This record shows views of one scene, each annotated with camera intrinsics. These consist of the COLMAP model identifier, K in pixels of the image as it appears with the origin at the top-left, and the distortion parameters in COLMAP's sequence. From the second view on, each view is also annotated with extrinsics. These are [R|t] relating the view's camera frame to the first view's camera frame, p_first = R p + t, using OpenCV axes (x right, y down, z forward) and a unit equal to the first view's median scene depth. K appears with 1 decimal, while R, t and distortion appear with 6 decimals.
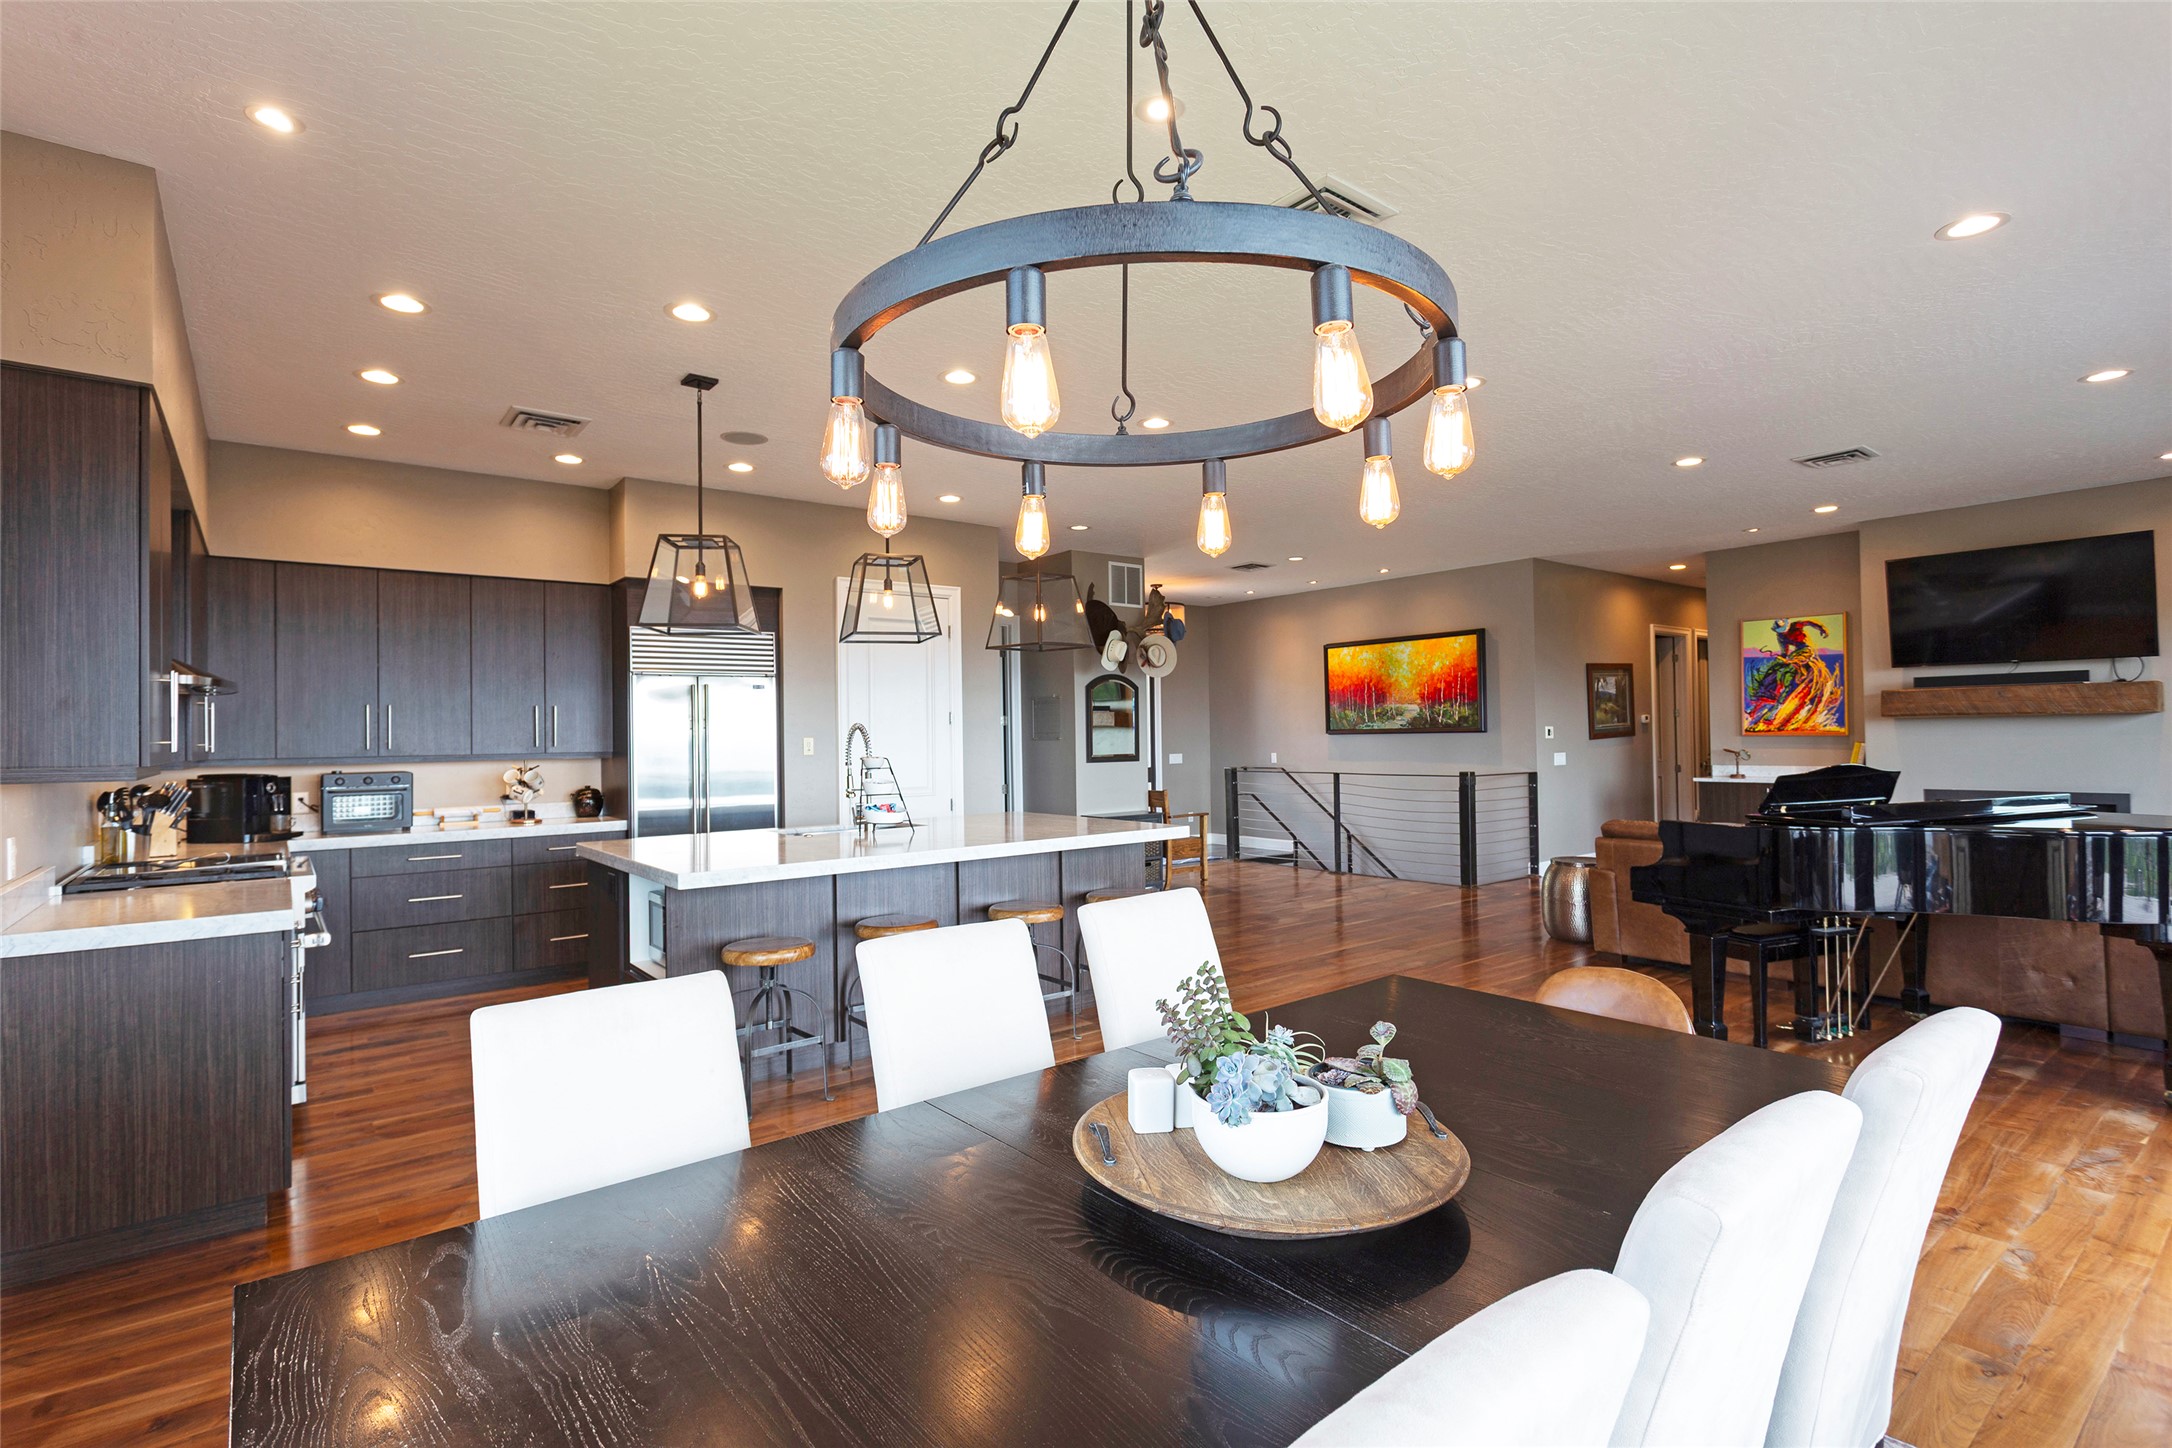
lens RADIAL K [[1041.2, 0, 1084.8], [0, 1041.2, 715.2], [0, 0, 1]] dist [-0.001488, 0.000993]
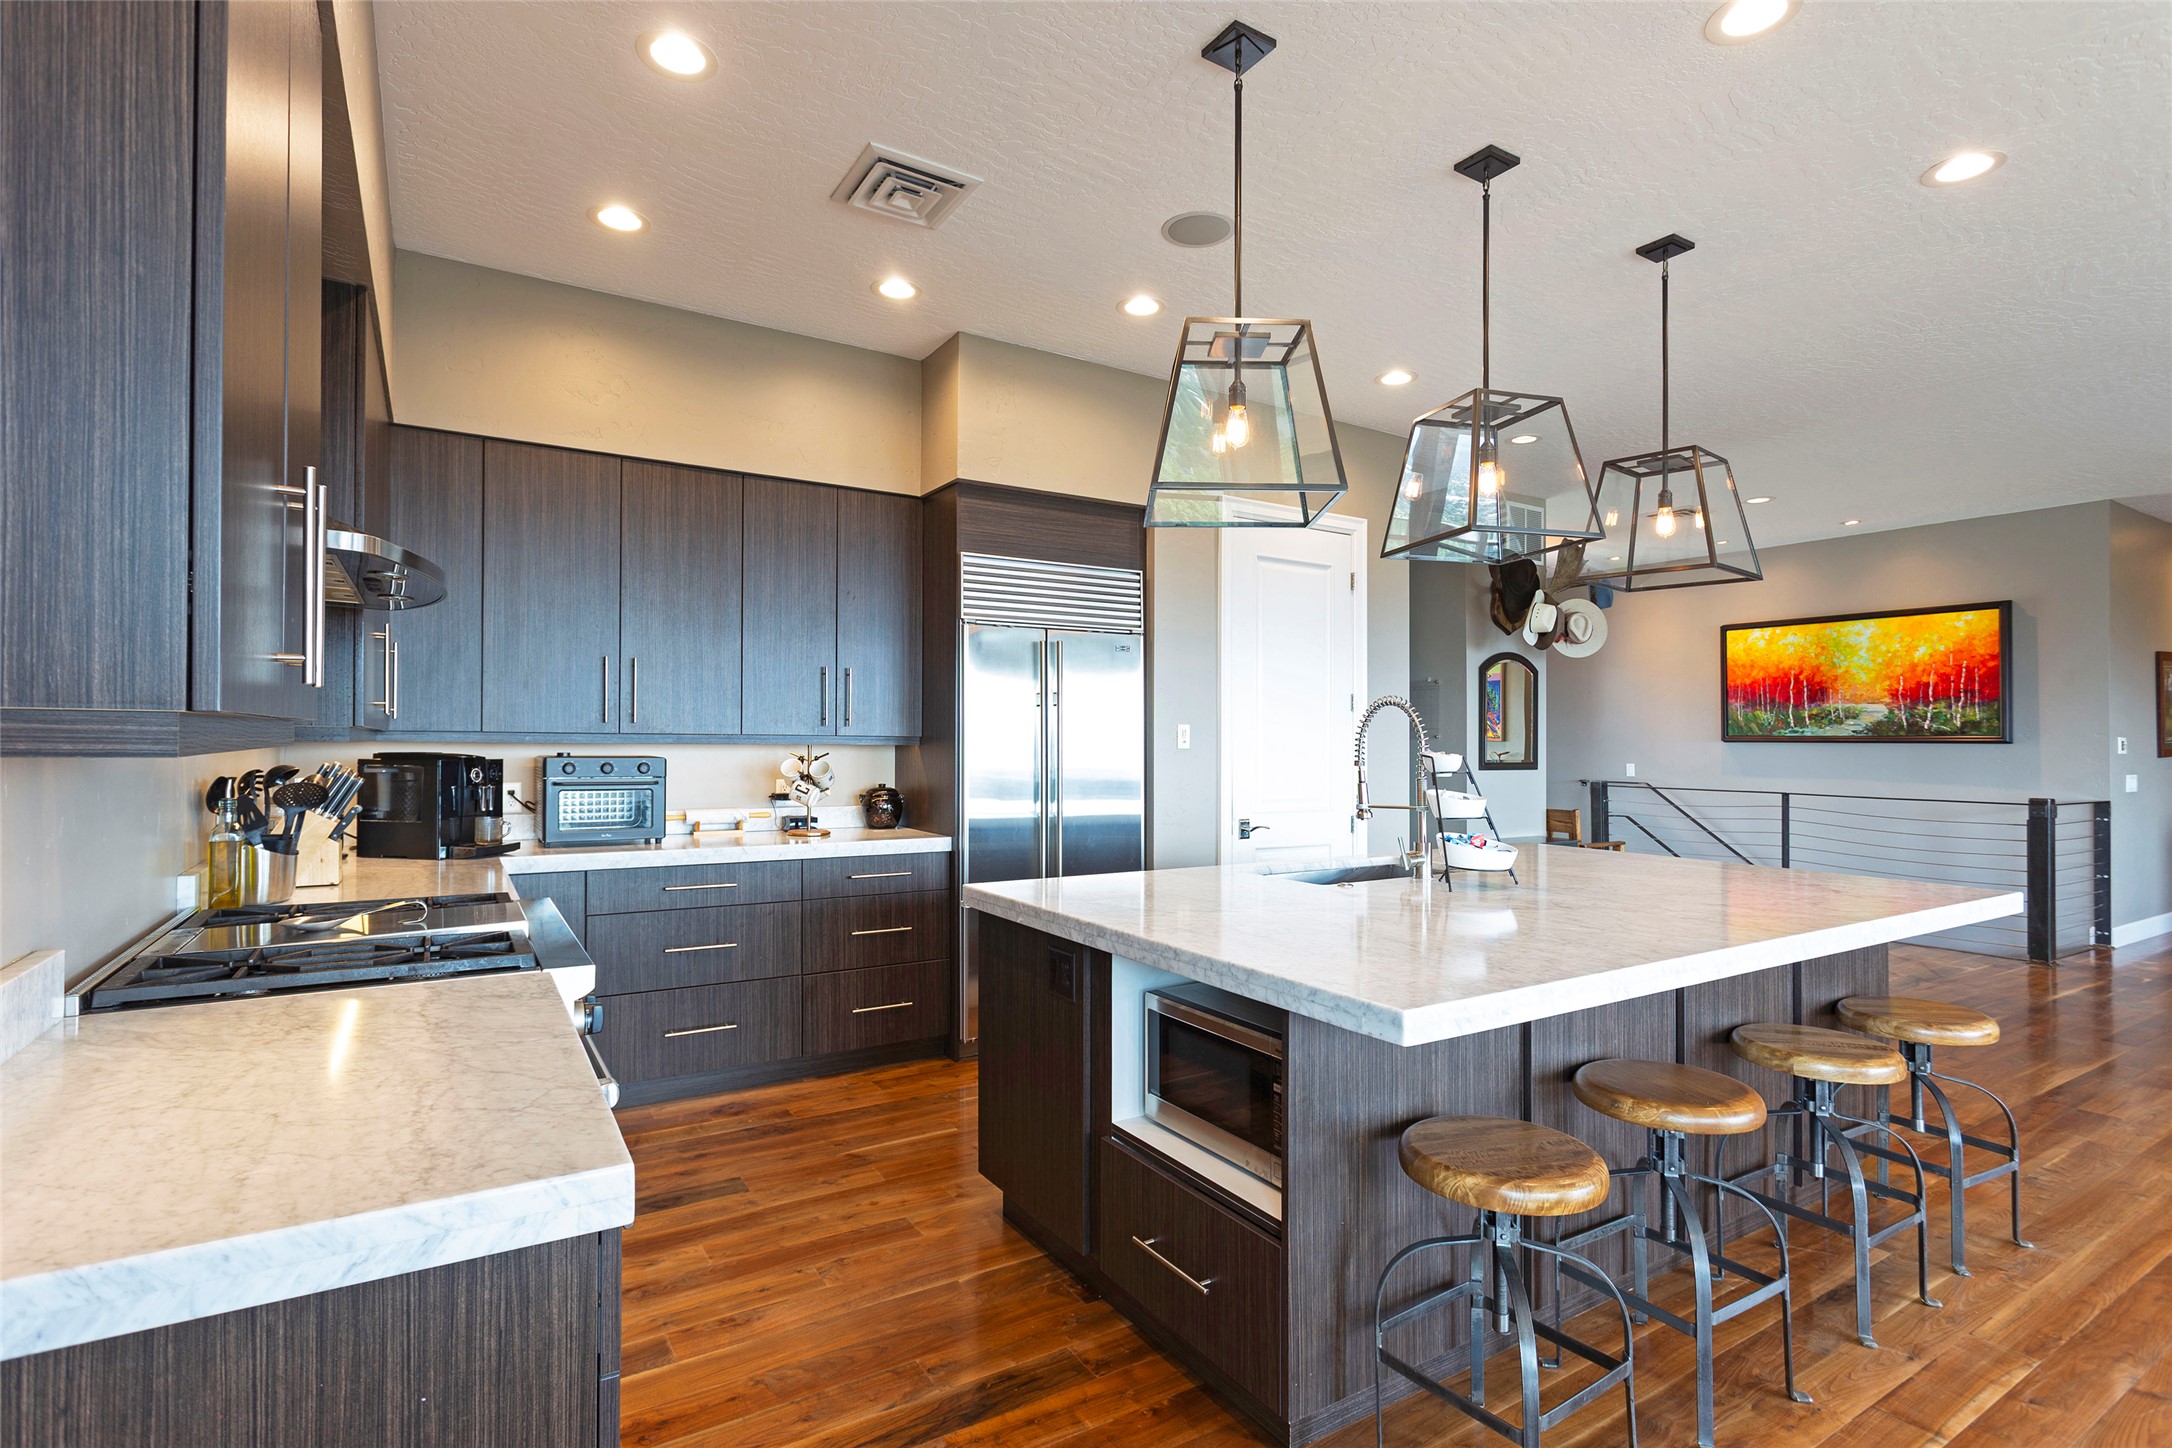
lens RADIAL K [[1041.2, 0, 1087.7], [0, 1041.2, 737.6], [0, 0, 1]] dist [-0.001488, 0.000993]
pose [[0.994102, 0.024769, -0.105583, -0.291968], [-0.022908, 0.999561, 0.018802, 0.021827], [0.106003, -0.016273, 0.994233, 0.344046]]
